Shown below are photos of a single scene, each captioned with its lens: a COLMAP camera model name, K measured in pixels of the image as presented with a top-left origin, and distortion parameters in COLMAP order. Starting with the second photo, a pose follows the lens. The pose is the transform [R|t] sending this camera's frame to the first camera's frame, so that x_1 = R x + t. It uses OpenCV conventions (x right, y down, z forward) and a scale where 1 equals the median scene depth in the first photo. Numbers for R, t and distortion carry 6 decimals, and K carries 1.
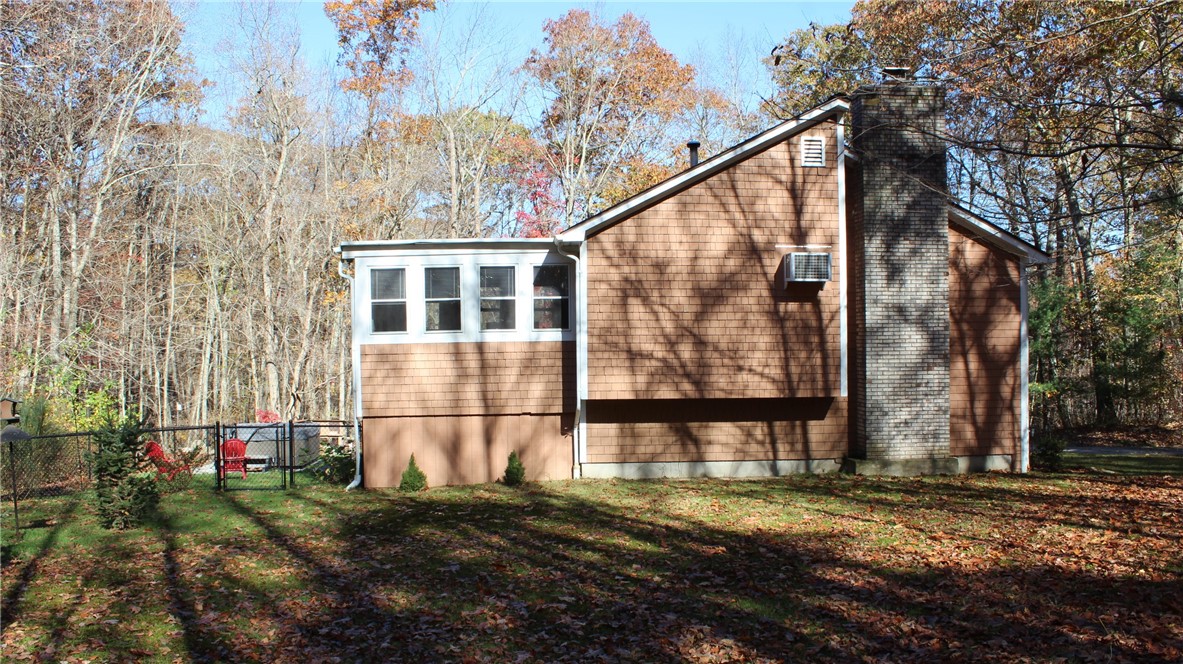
lens RADIAL K [[979.2, 0, 590.5], [0, 979.2, 353.1], [0, 0, 1]] dist [-0.166683, 0.141482]
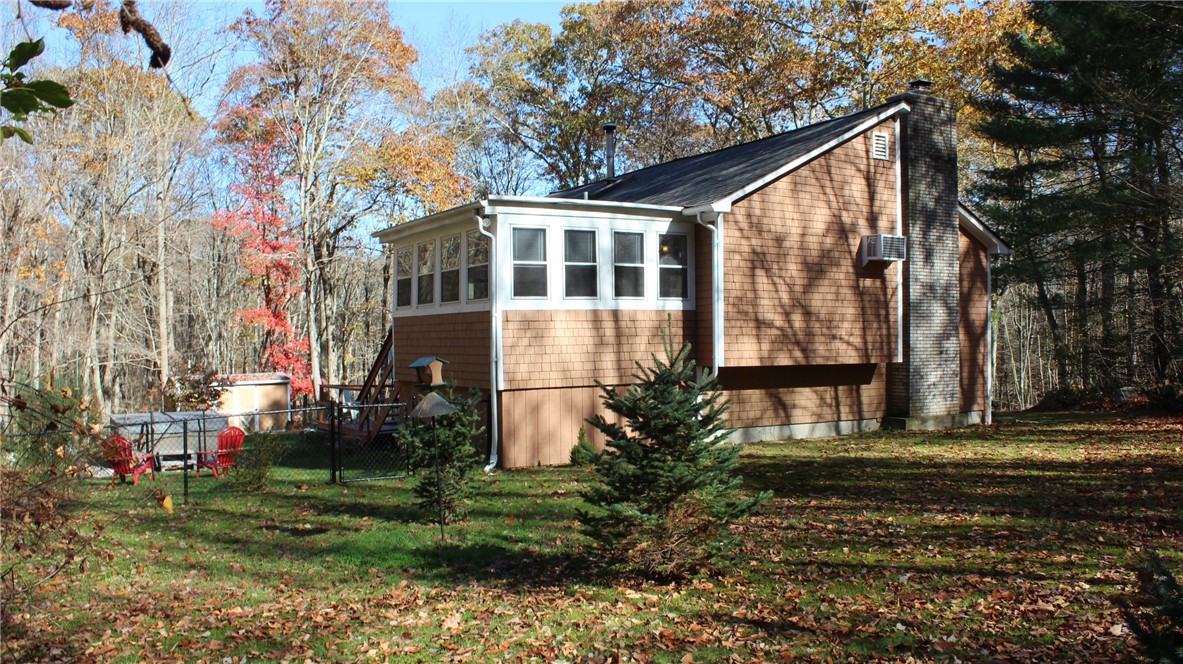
lens RADIAL K [[979.2, 0, 590.5], [0, 979.2, 353.1], [0, 0, 1]] dist [-0.166683, 0.141482]
pose [[0.892444, -0.004542, 0.451134, -0.581078], [0.001981, 0.999979, 0.006150, 0.026266], [-0.451153, -0.004595, 0.892435, 0.148786]]
